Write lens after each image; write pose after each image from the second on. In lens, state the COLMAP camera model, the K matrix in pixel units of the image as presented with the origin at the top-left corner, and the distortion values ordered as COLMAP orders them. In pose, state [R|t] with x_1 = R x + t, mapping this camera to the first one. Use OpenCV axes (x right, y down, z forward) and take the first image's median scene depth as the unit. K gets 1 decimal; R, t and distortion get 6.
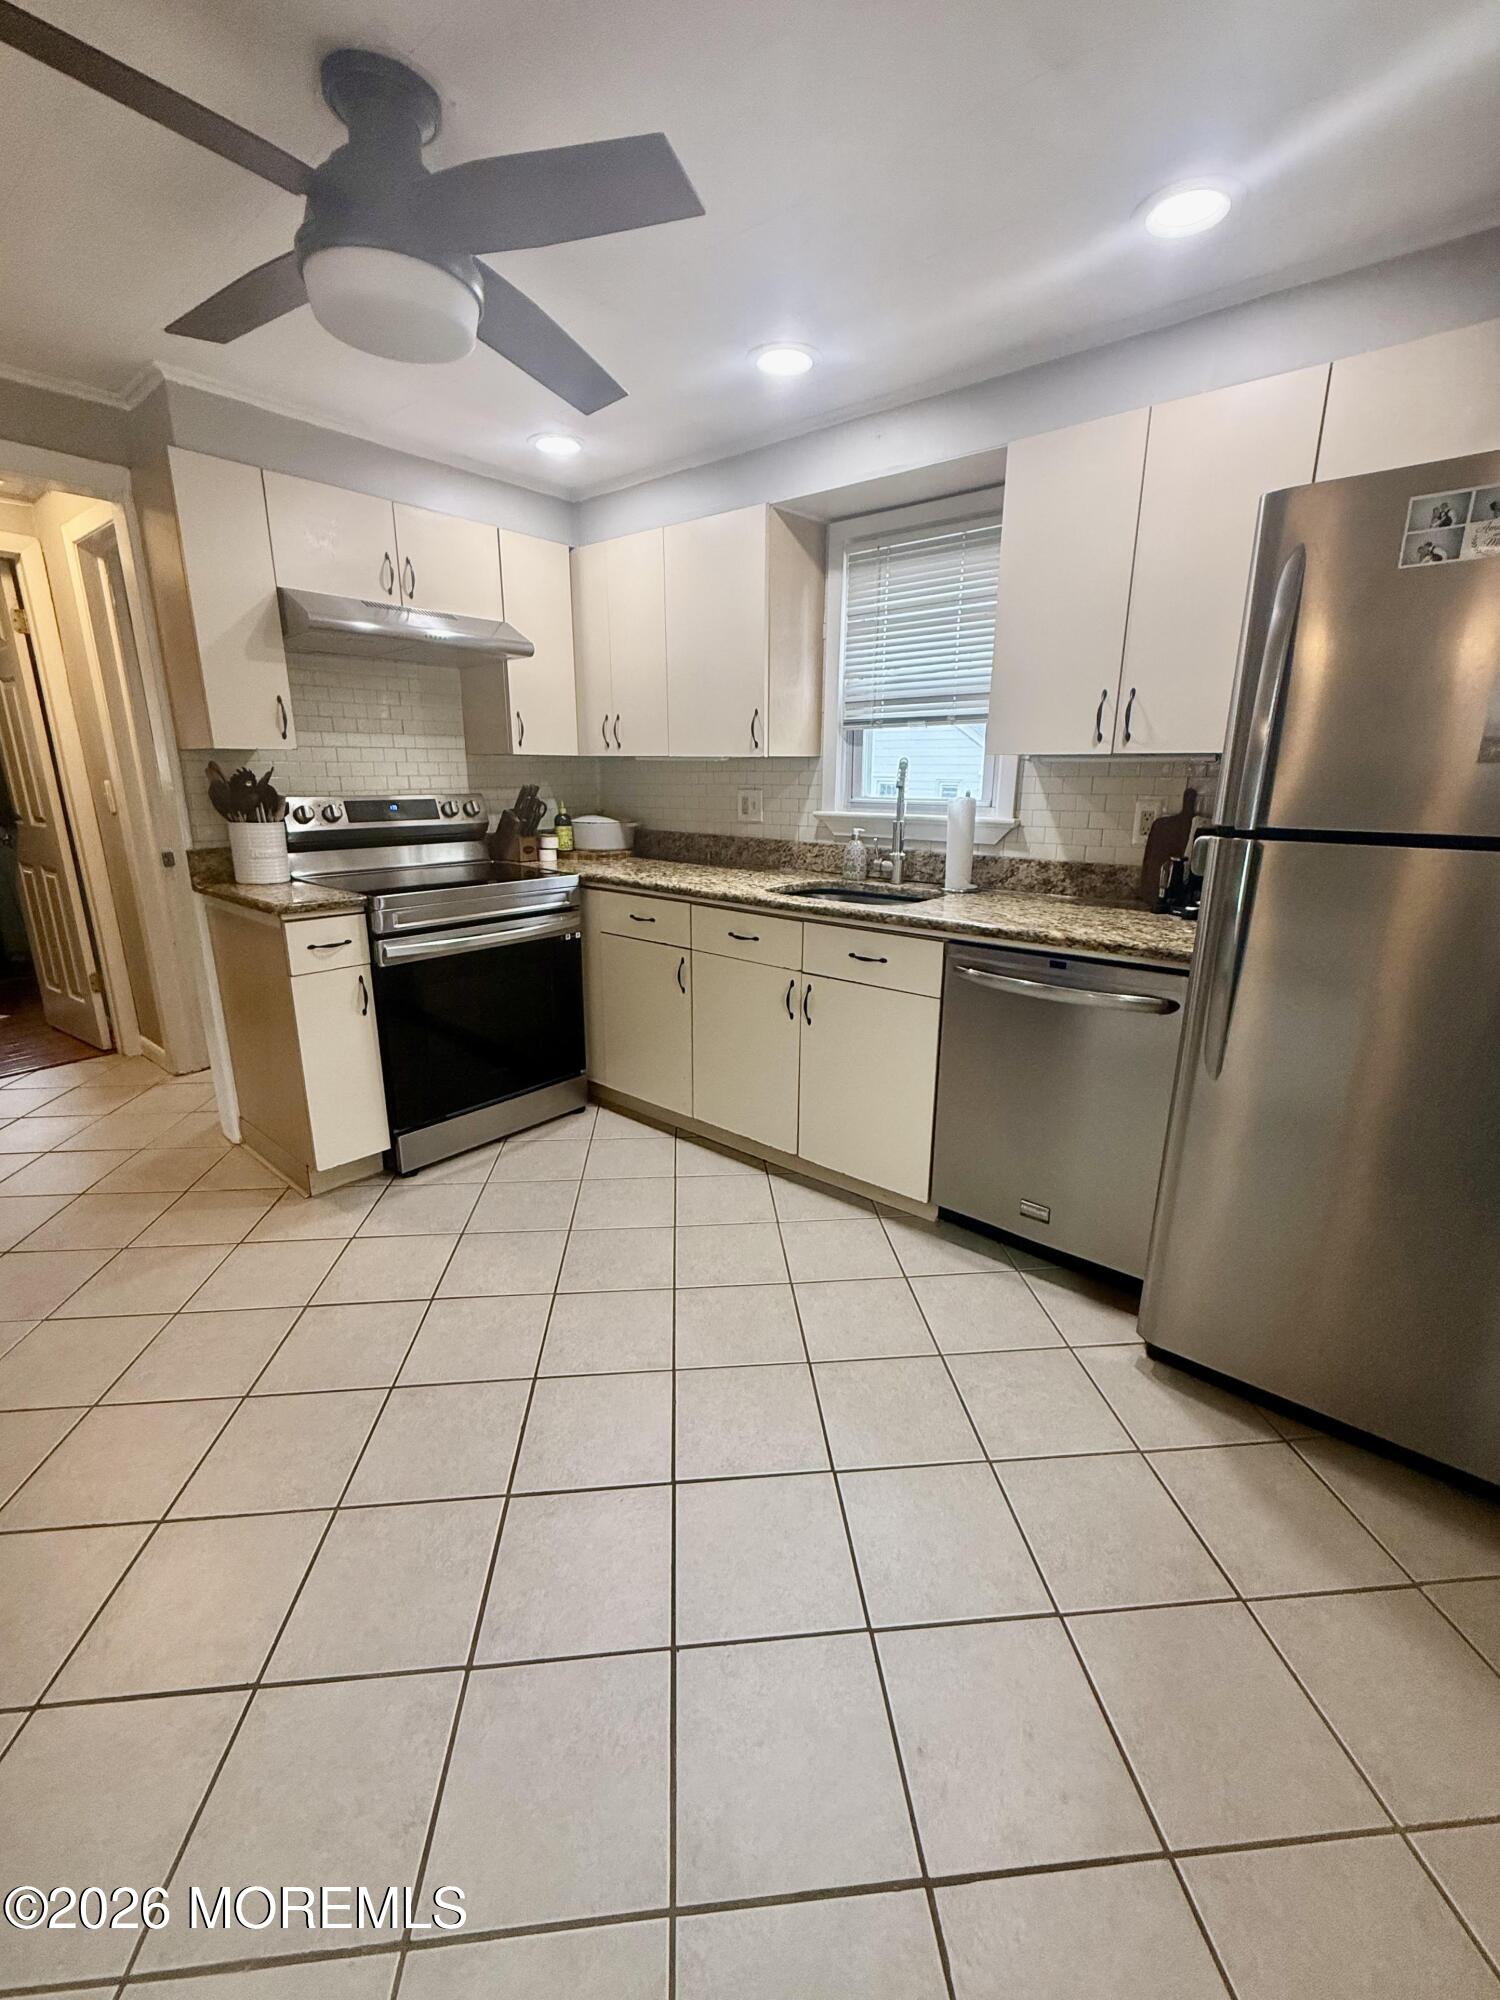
lens RADIAL K [[800.8, 0, 750.0], [0, 800.8, 1000.0], [0, 0, 1]] dist [0.001317, -0.000120]
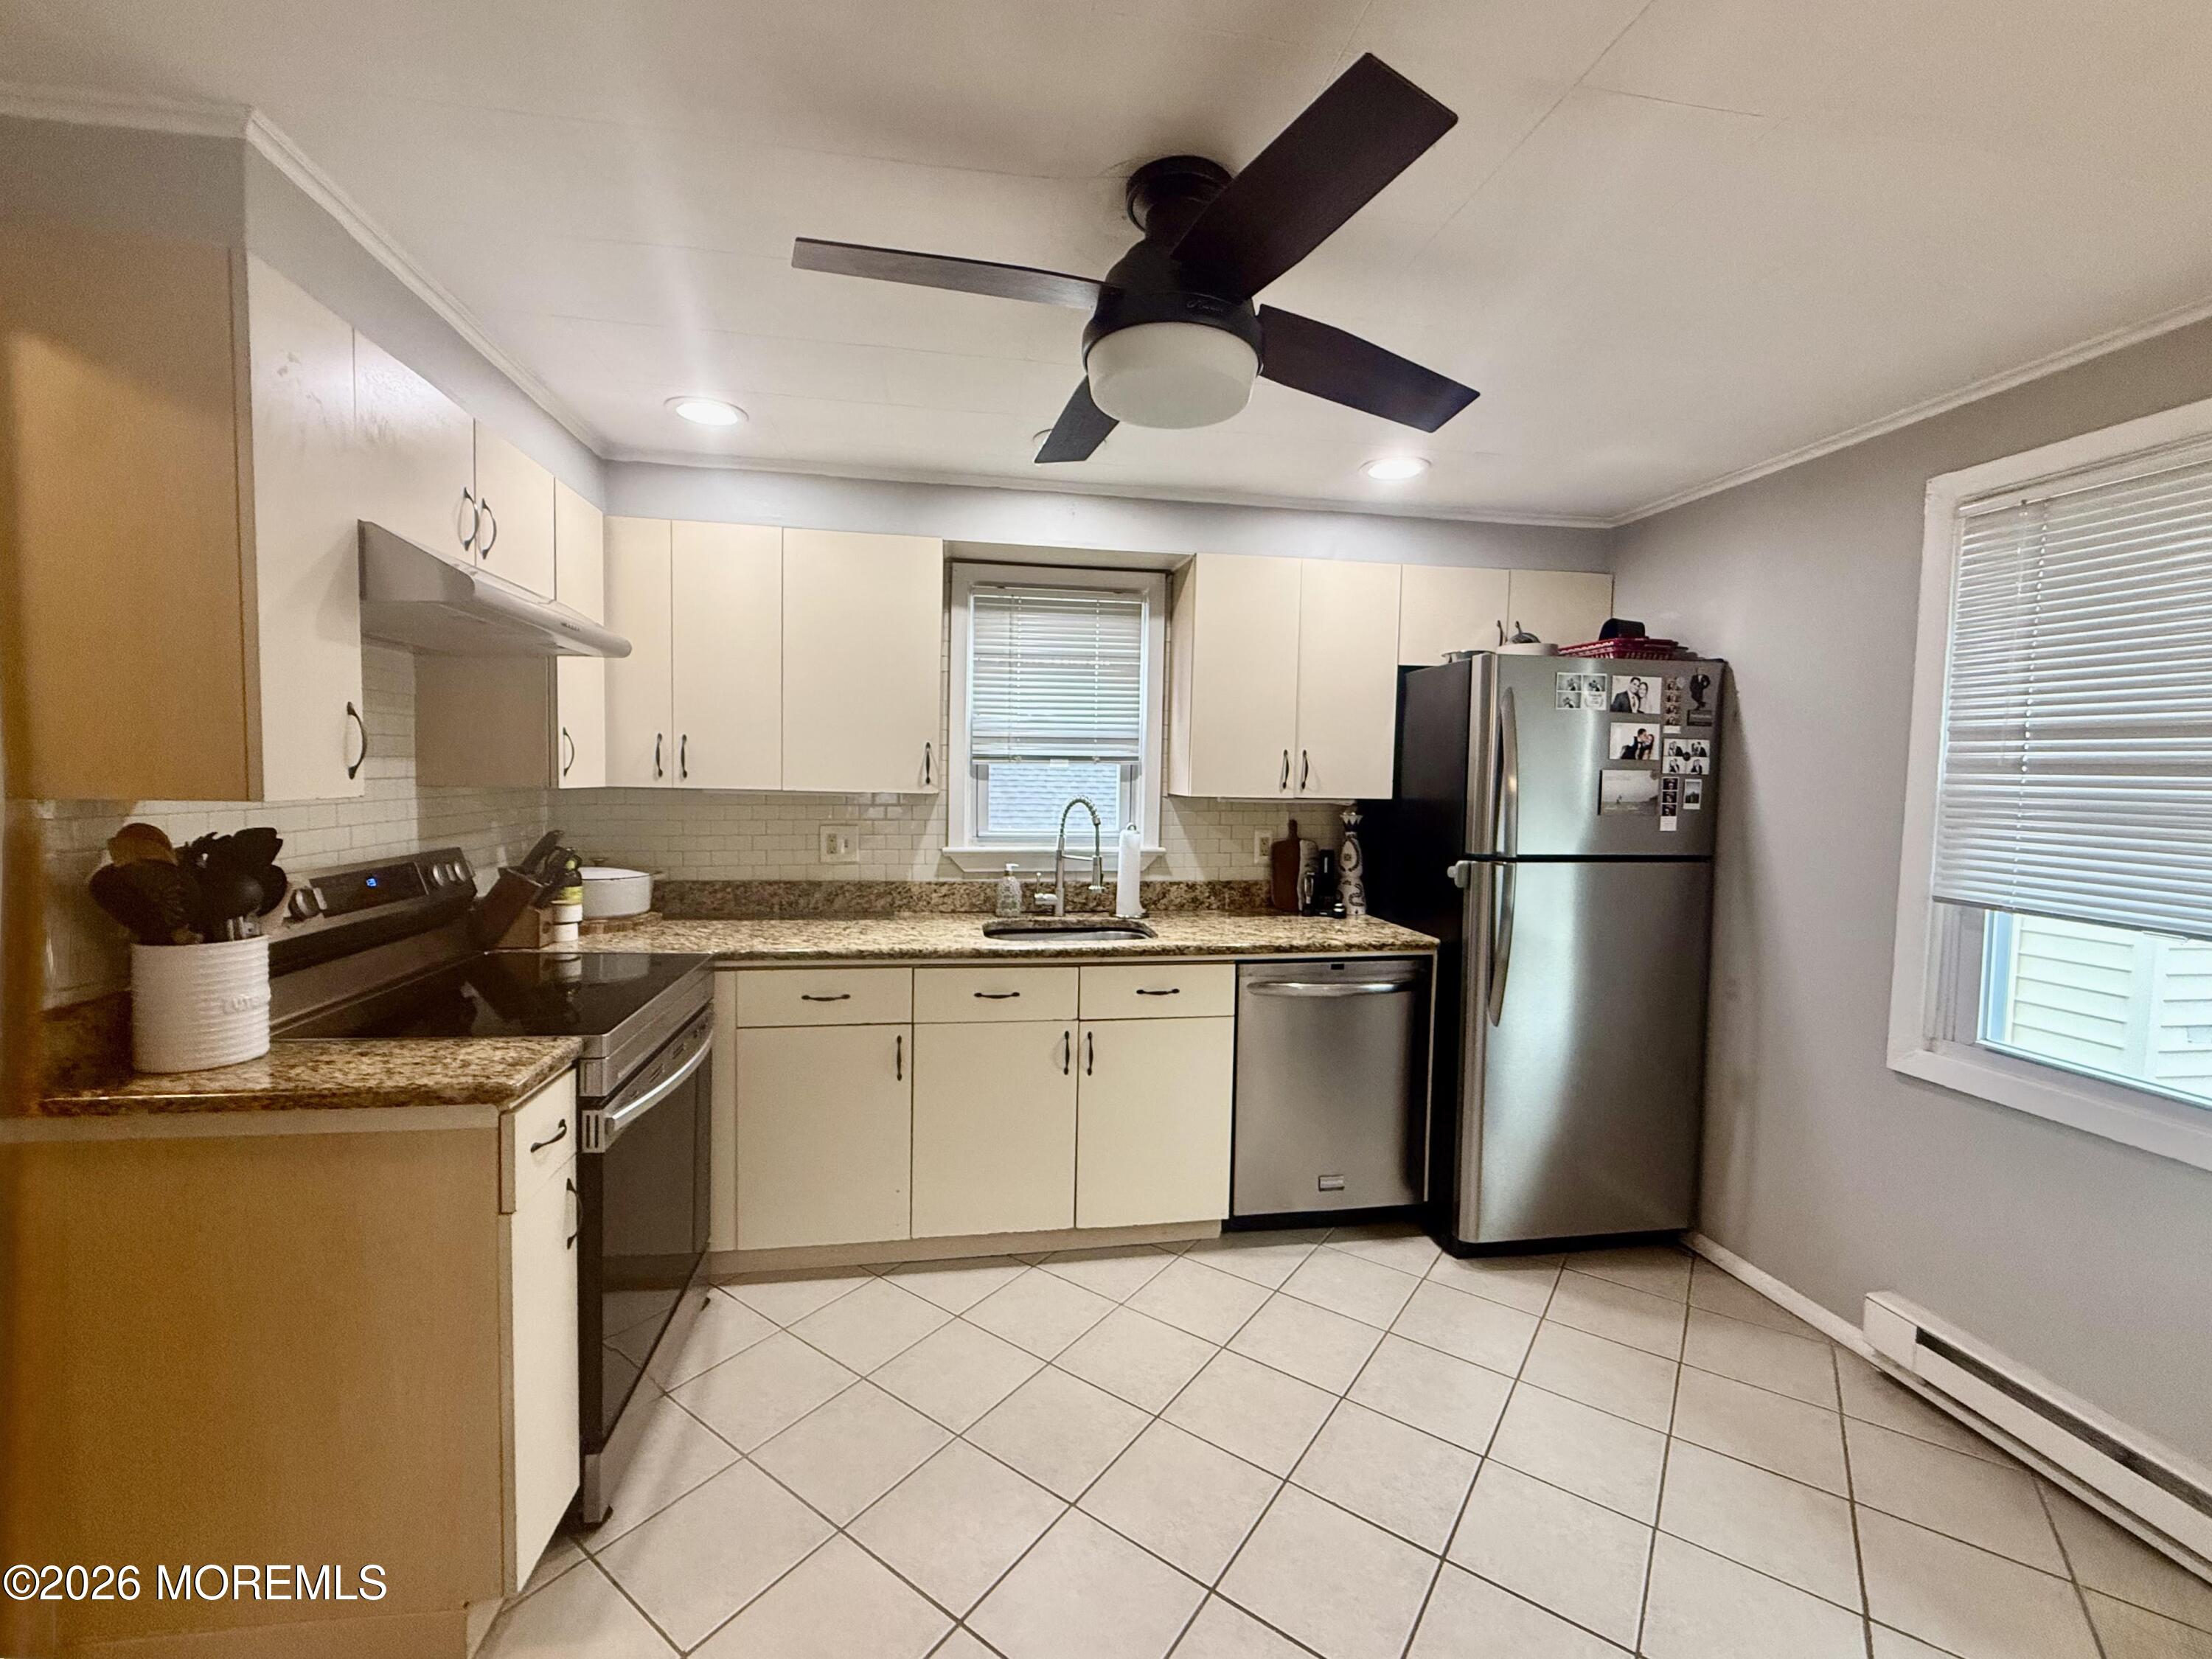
lens RADIAL K [[885.7, 0, 1099.2], [0, 885.7, 849.9], [0, 0, 1]] dist [0.001317, -0.000120]
pose [[0.669566, -0.056095, 0.740631, -0.616523], [0.193591, 0.975859, -0.101105, -0.109304], [-0.717080, 0.211076, 0.664261, 0.230132]]
